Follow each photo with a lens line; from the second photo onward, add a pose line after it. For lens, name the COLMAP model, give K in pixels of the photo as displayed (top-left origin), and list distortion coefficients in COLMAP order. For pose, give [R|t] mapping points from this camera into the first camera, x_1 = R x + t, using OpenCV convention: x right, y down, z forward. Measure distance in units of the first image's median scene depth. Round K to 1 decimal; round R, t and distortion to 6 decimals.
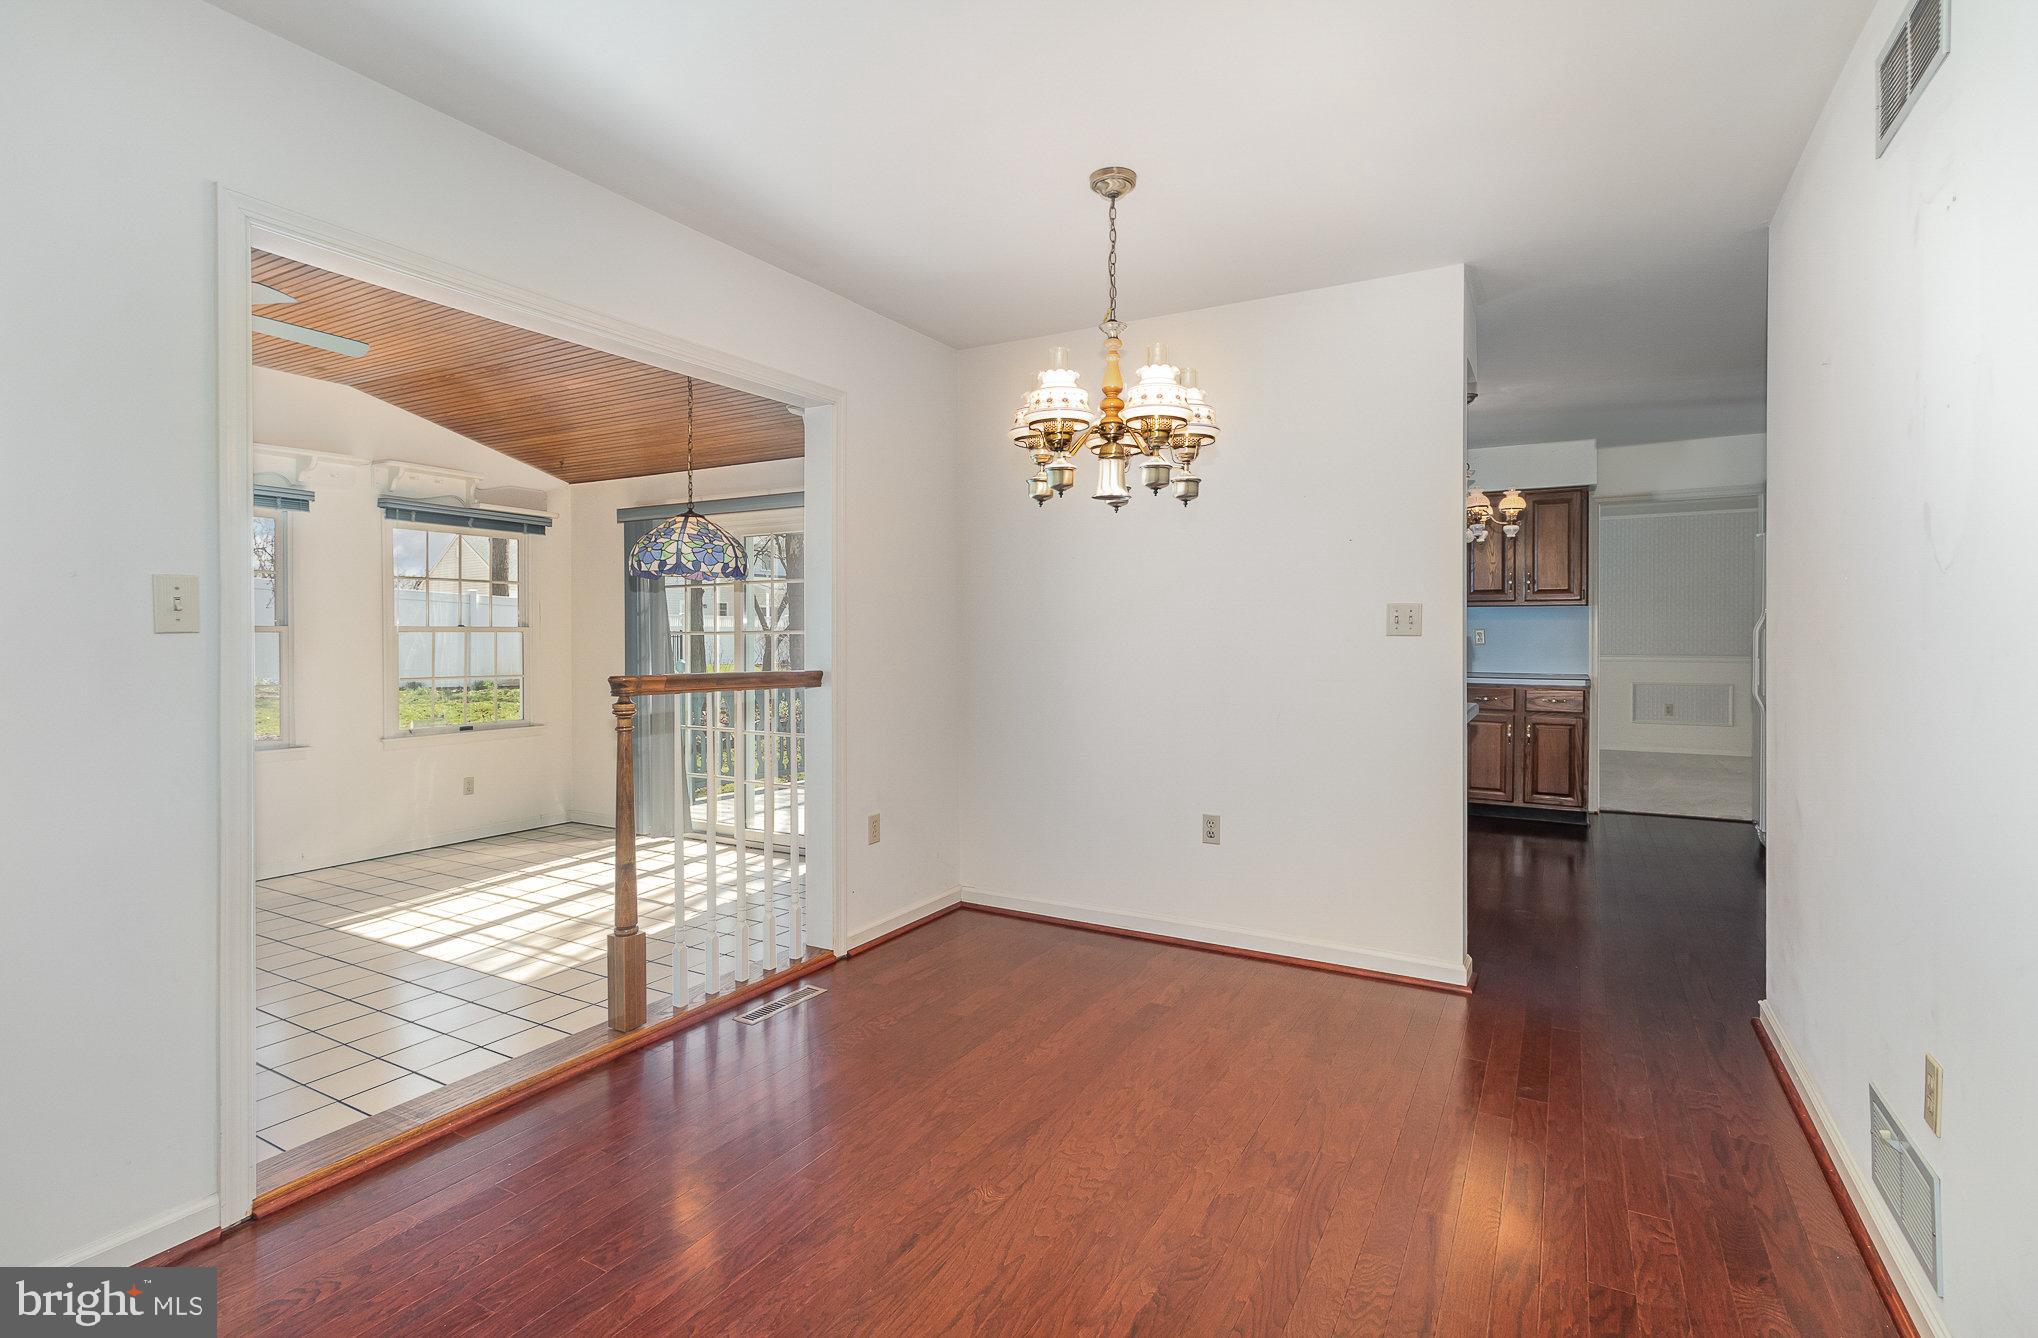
lens RADIAL K [[963.9, 0, 1022.3], [0, 963.9, 641.0], [0, 0, 1]] dist [-0.000181, -0.000124]
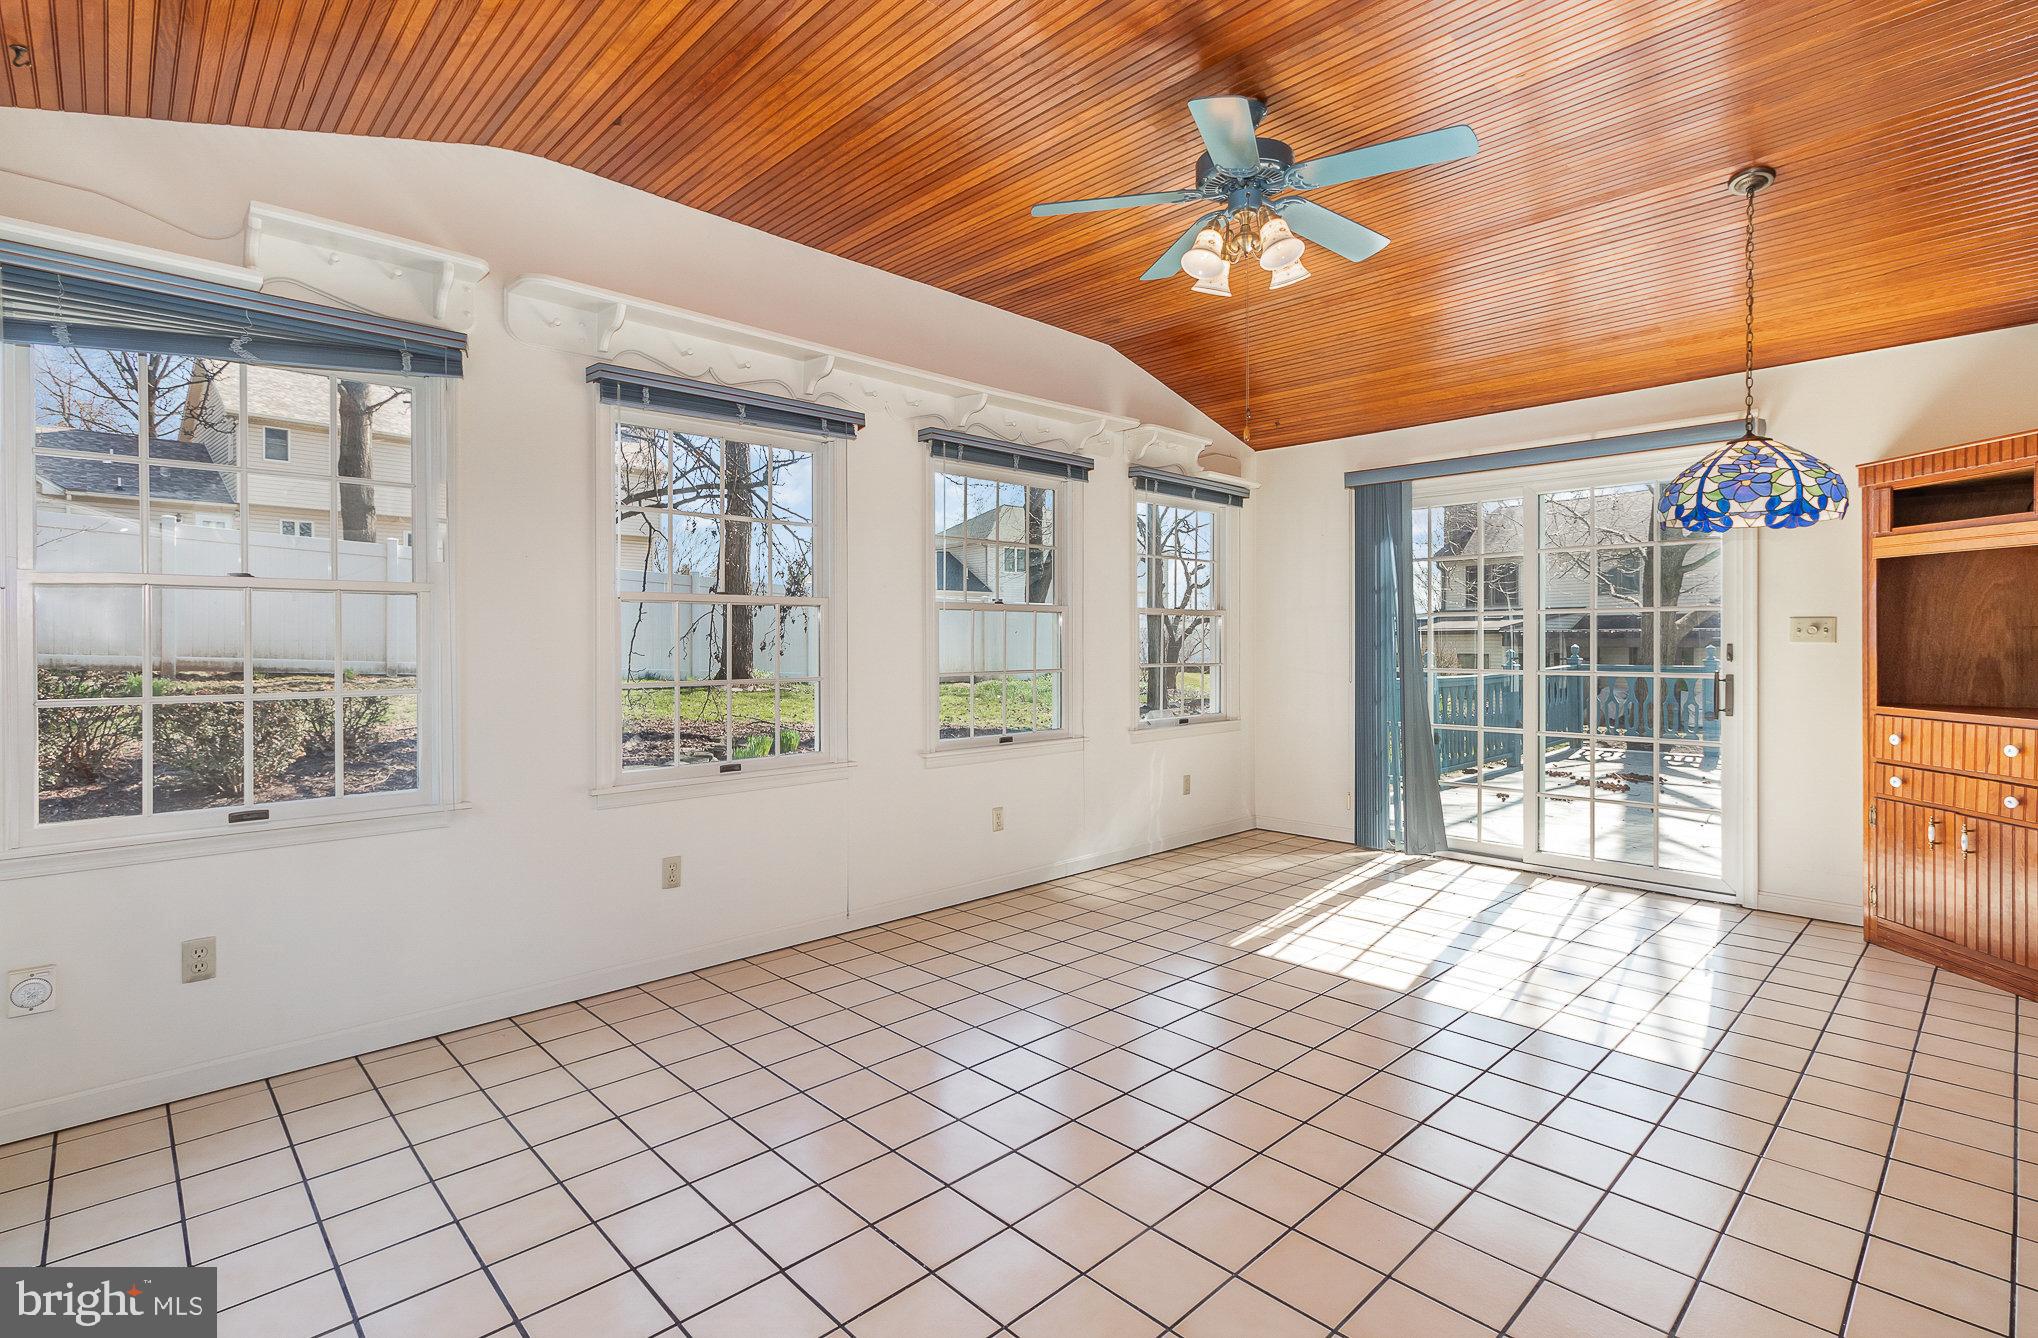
lens RADIAL K [[963.9, 0, 1022.3], [0, 963.9, 641.0], [0, 0, 1]] dist [-0.000181, -0.000124]
pose [[0.958871, -0.001145, -0.283840, -0.498548], [-0.000014, 0.999992, -0.004084, 0.020369], [0.283843, 0.003920, 0.958863, 0.093811]]
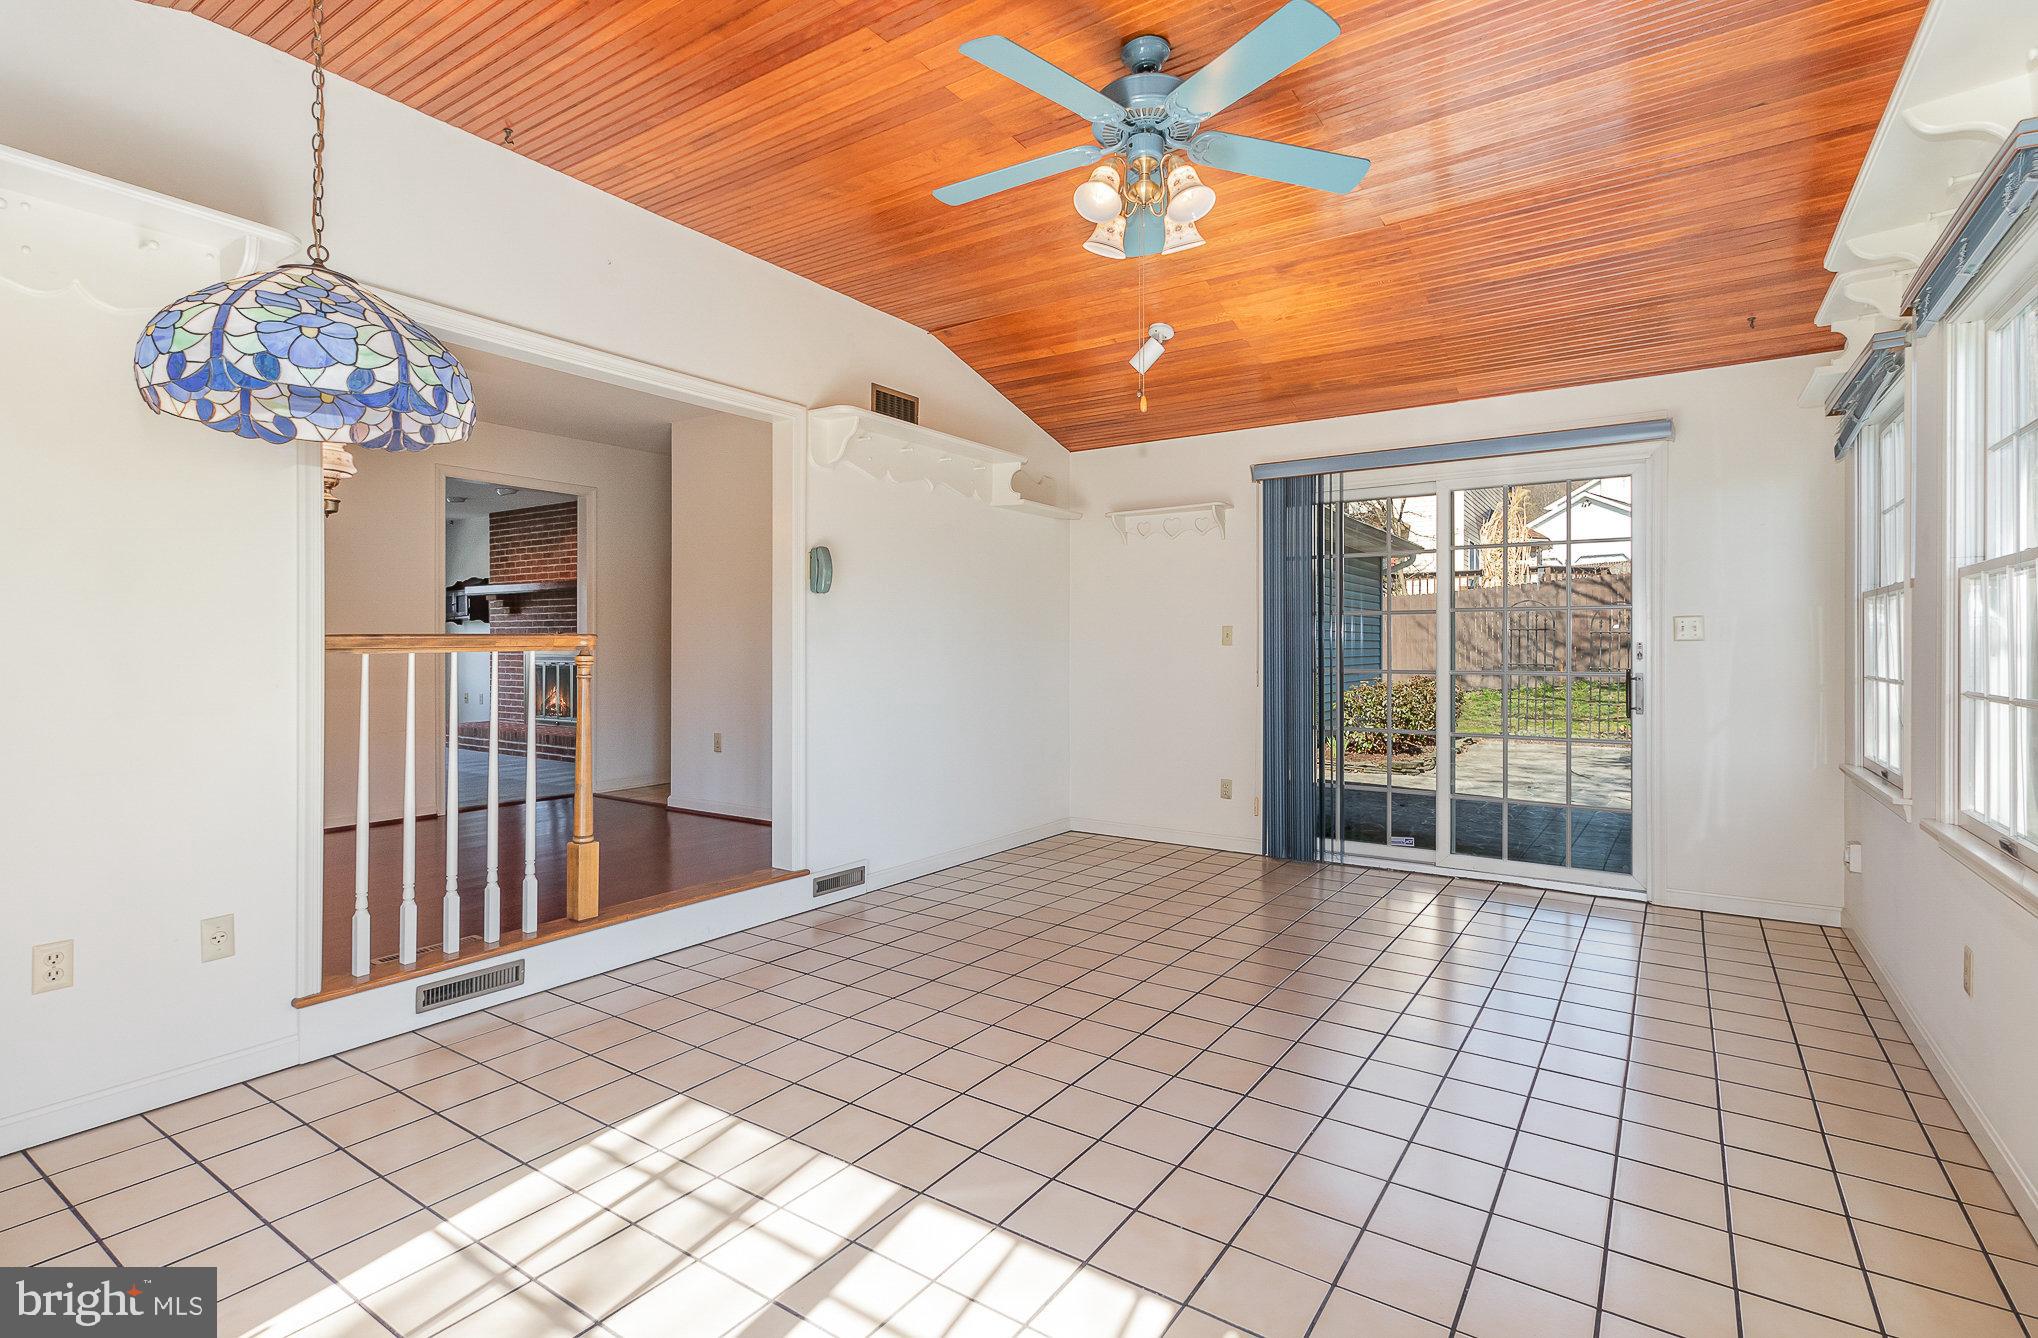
lens RADIAL K [[963.9, 0, 1022.3], [0, 963.9, 641.0], [0, 0, 1]] dist [-0.000181, -0.000124]
pose [[-0.996598, 0.001165, 0.082407, -0.510182], [0.001184, 0.999999, 0.000181, 0.020227], [-0.082407, 0.000278, -0.996599, 1.043521]]
